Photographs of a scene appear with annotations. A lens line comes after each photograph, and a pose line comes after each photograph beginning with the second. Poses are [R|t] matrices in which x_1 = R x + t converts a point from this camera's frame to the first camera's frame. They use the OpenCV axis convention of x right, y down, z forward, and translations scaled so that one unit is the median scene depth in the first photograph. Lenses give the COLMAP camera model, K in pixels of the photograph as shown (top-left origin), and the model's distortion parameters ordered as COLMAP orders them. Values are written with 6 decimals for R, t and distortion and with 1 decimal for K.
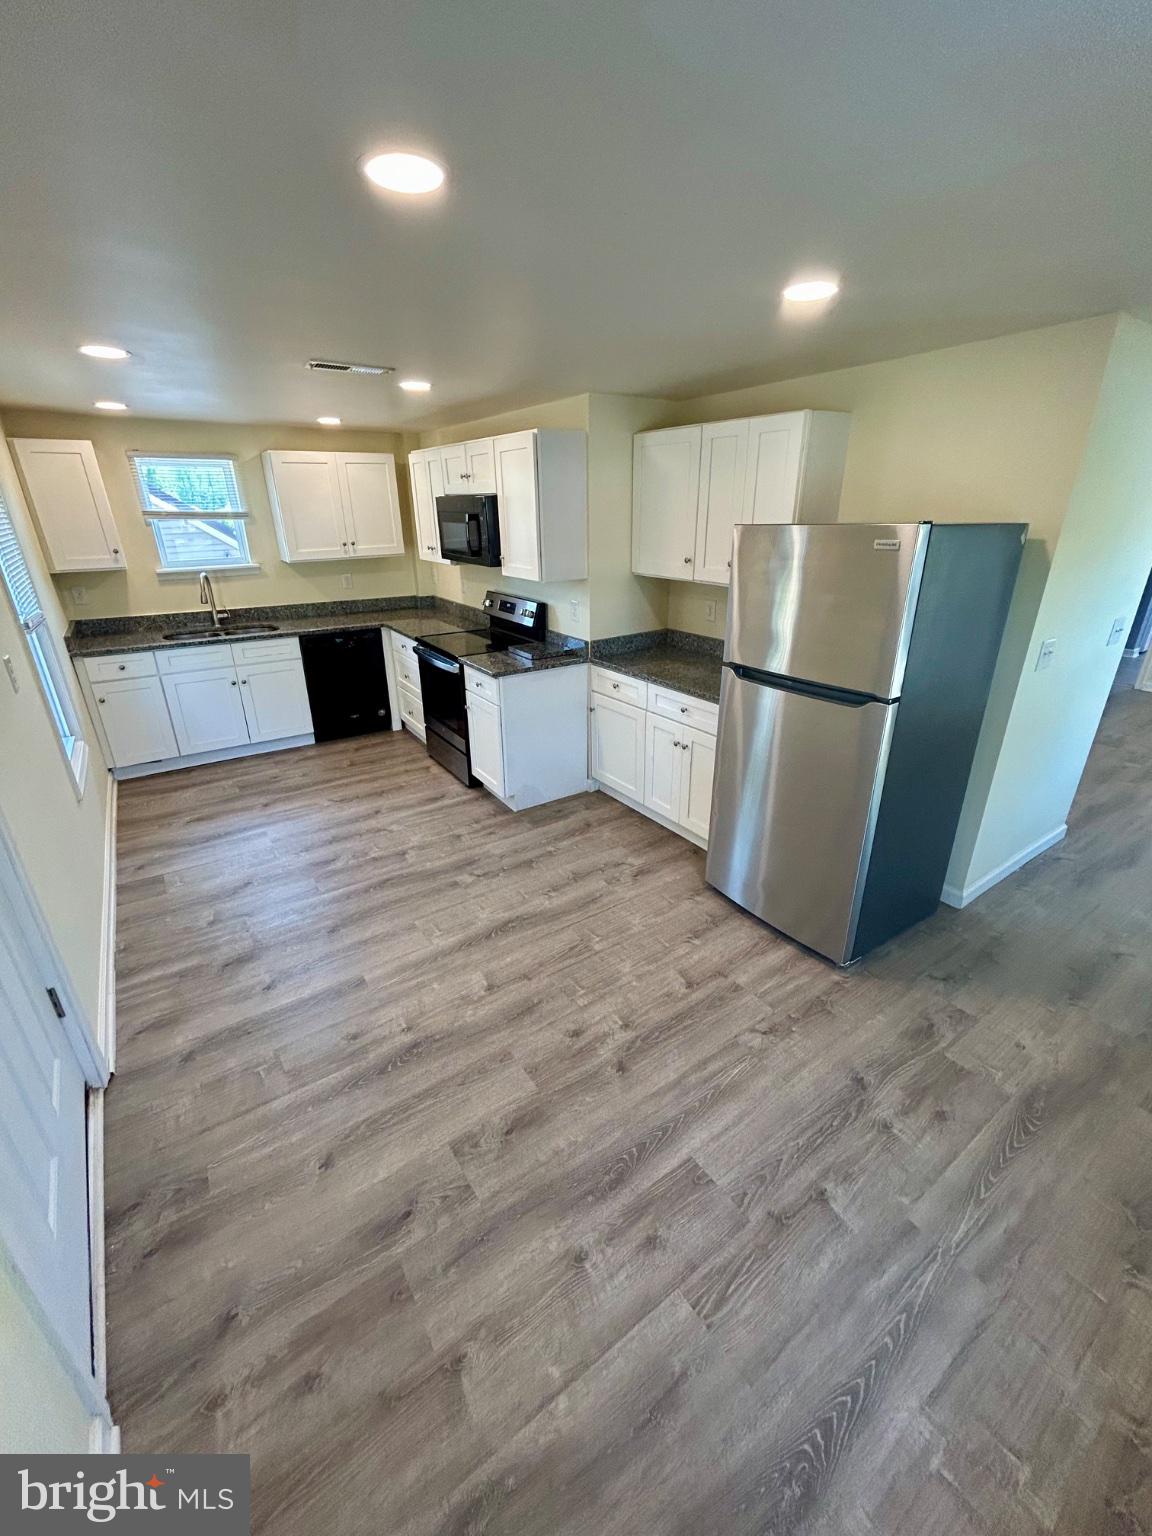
lens RADIAL K [[620.6, 0, 576.1], [0, 620.6, 763.9], [0, 0, 1]] dist [0.000654, 0.000645]
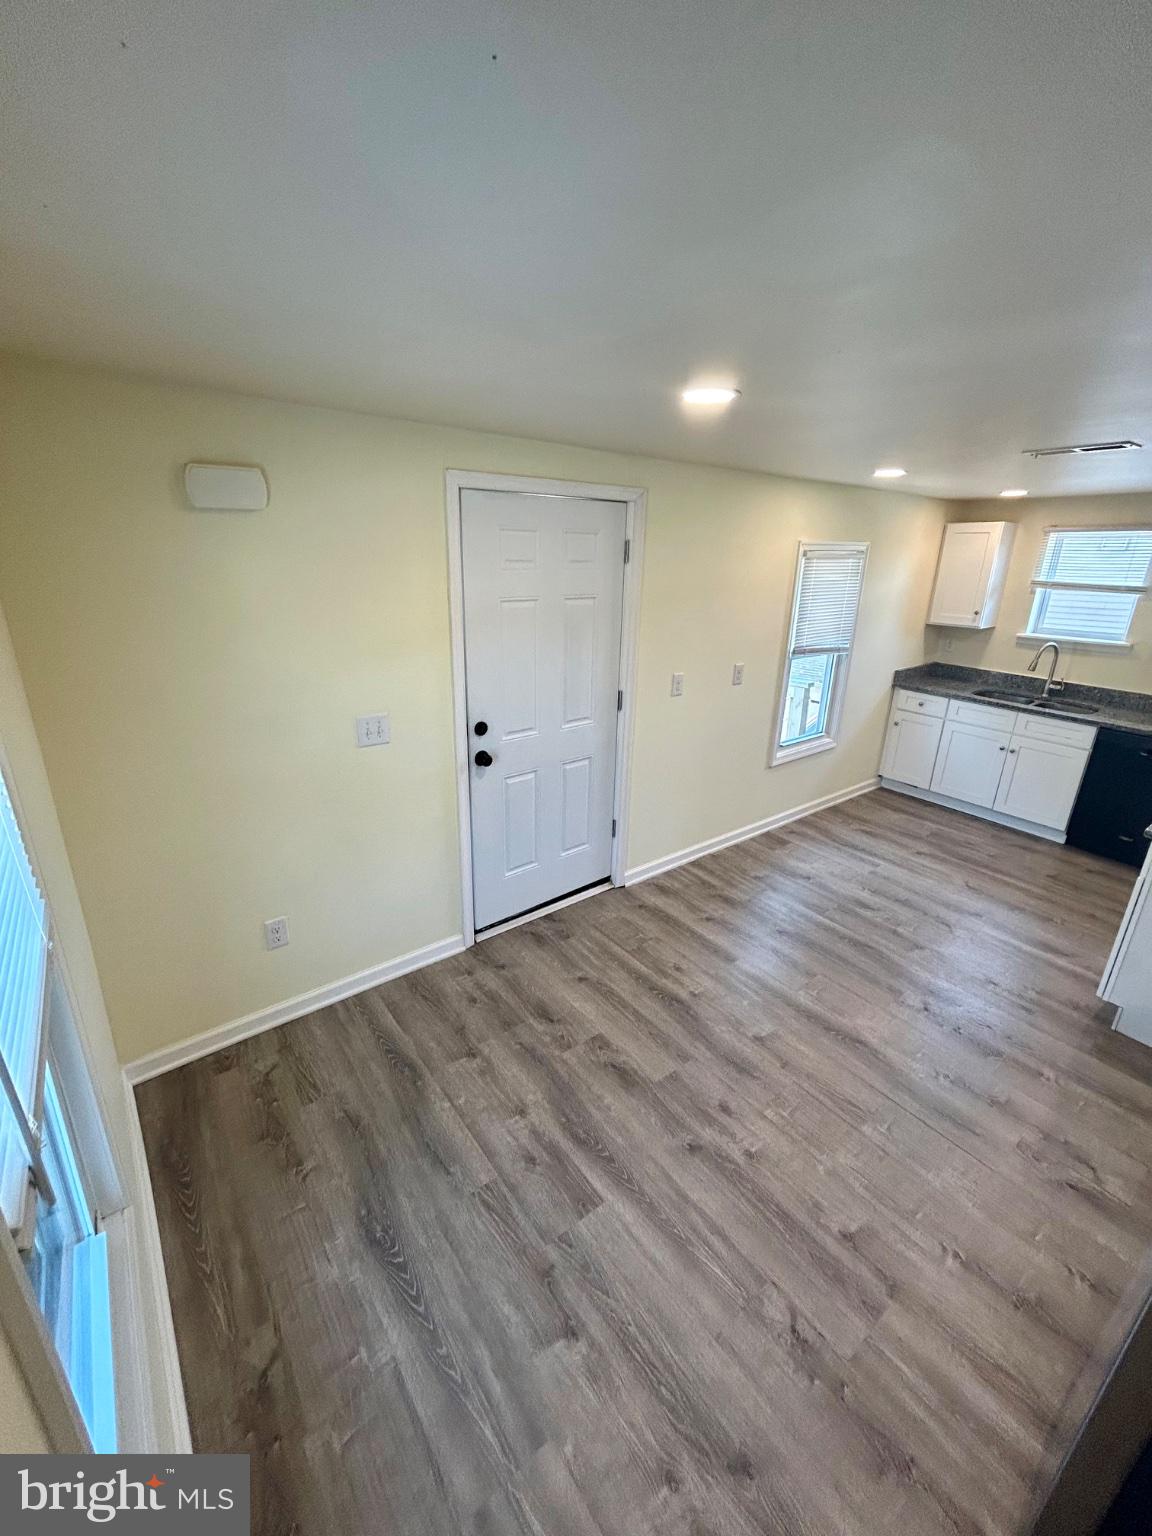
lens RADIAL K [[620.6, 0, 576.1], [0, 620.6, 763.9], [0, 0, 1]] dist [0.000654, 0.000645]
pose [[0.046818, 0.334678, -0.941169, 0.435649], [-0.398735, 0.870144, 0.289587, -0.144741], [0.915870, 0.361719, 0.174186, 0.232355]]
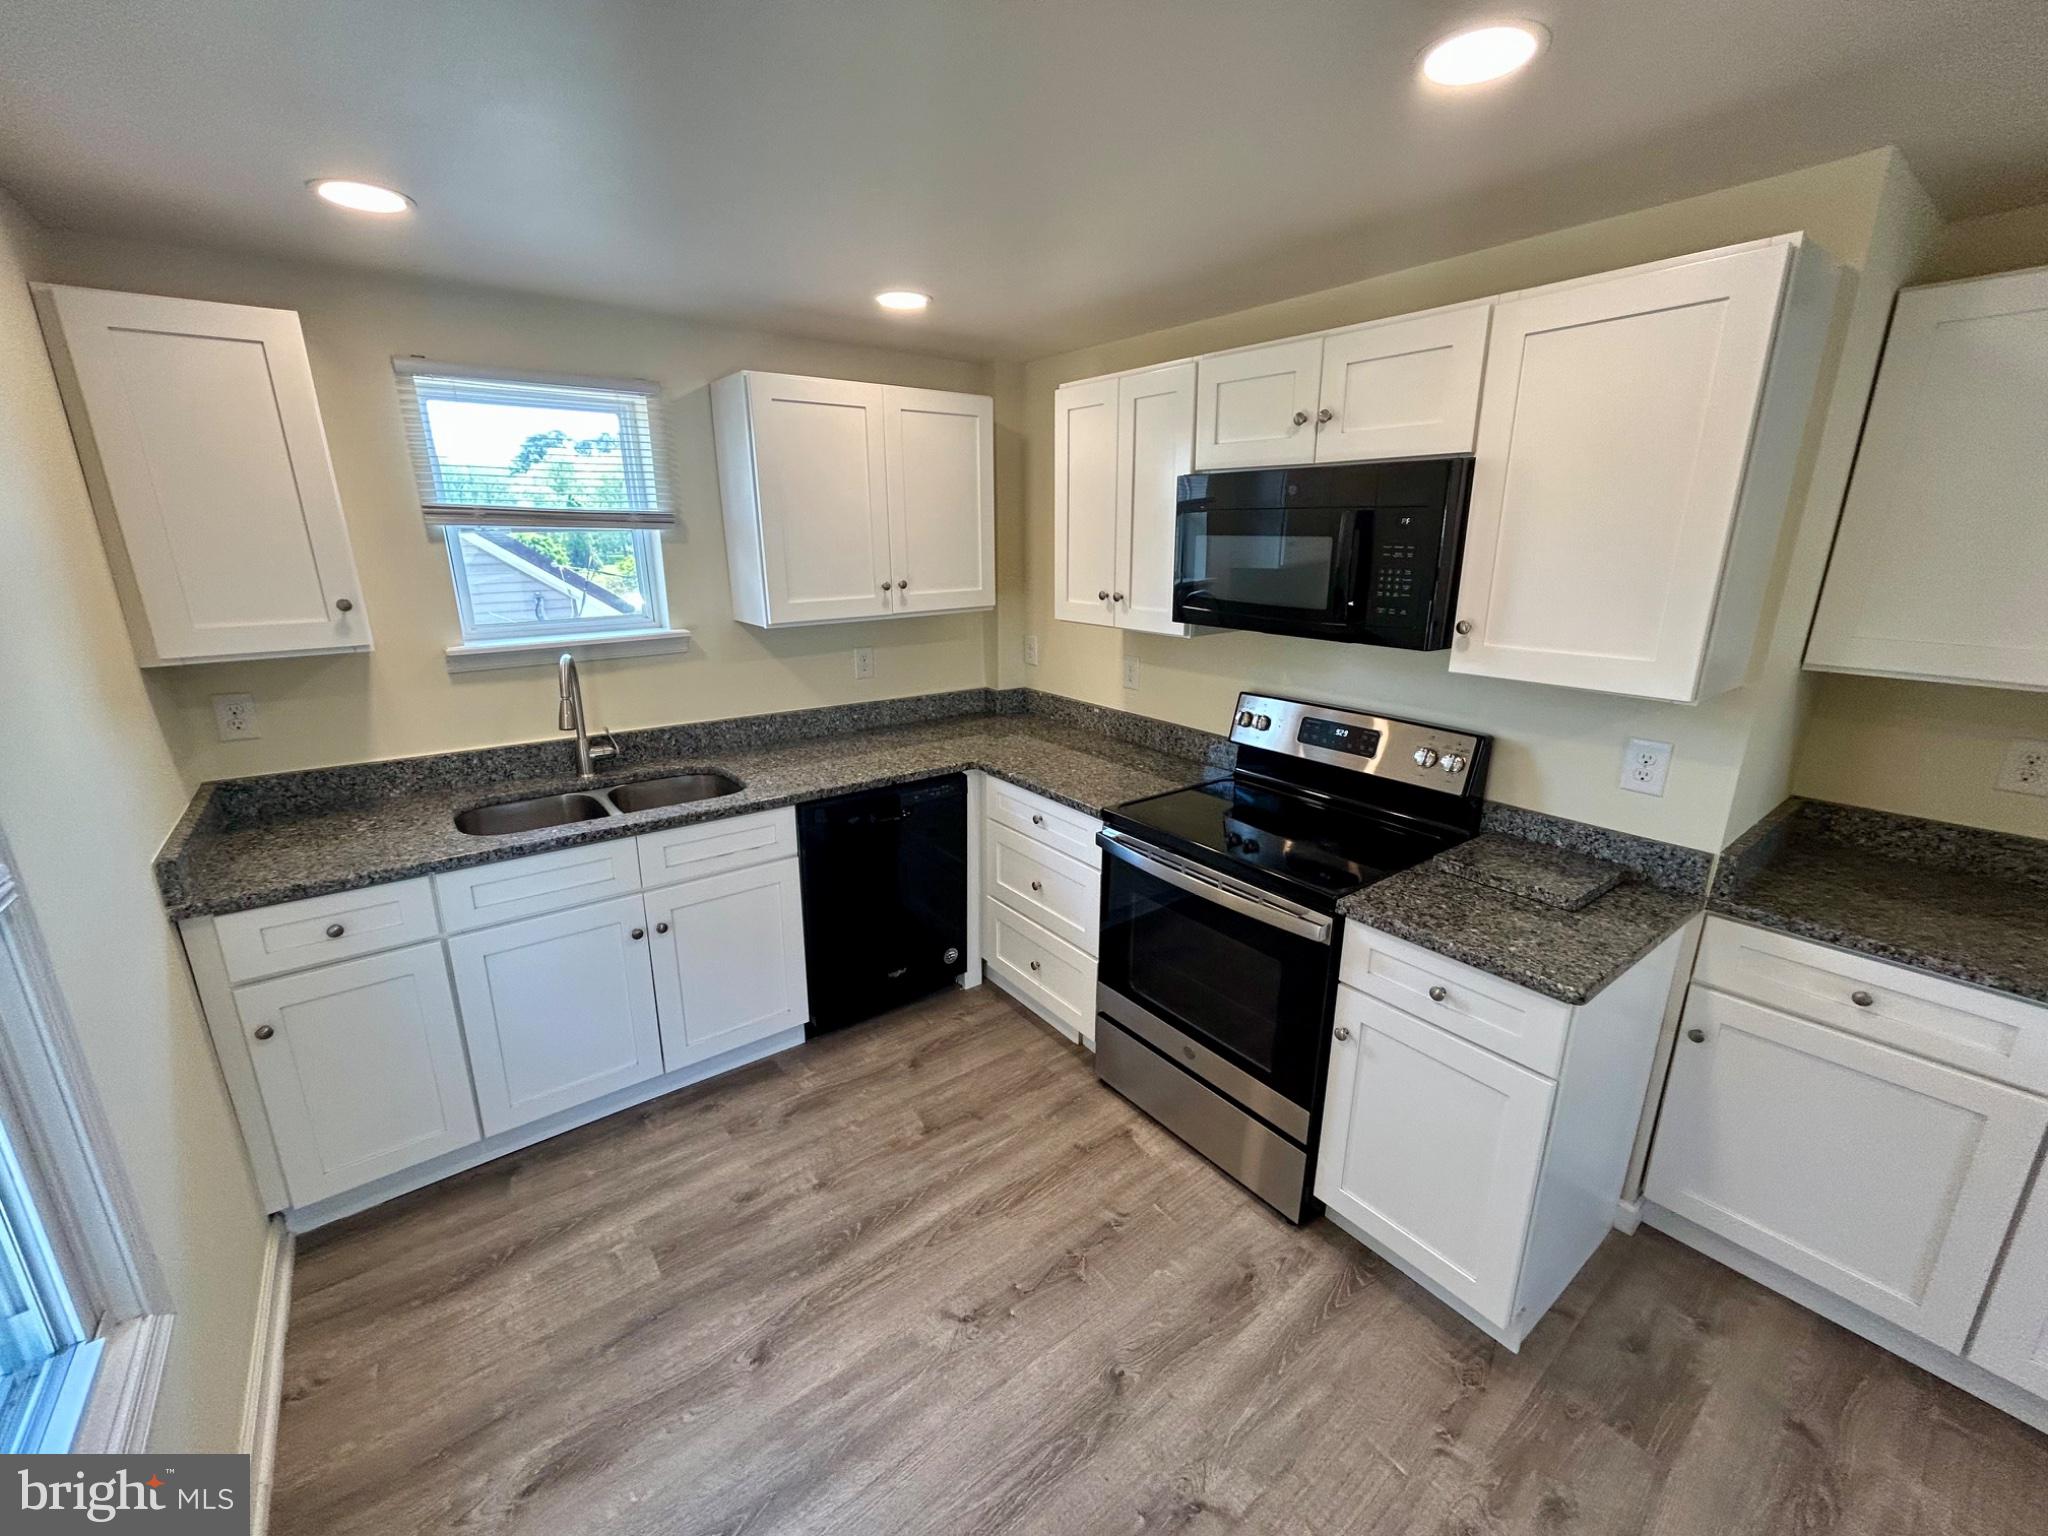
lens RADIAL K [[827.5, 0, 1024.0], [0, 827.5, 768.0], [0, 0, 1]] dist [0.000654, 0.000645]
pose [[0.998146, -0.010135, 0.060017, -0.397771], [0.017222, 0.992774, -0.118757, -0.195080], [-0.058379, 0.119571, 0.991108, 0.540120]]
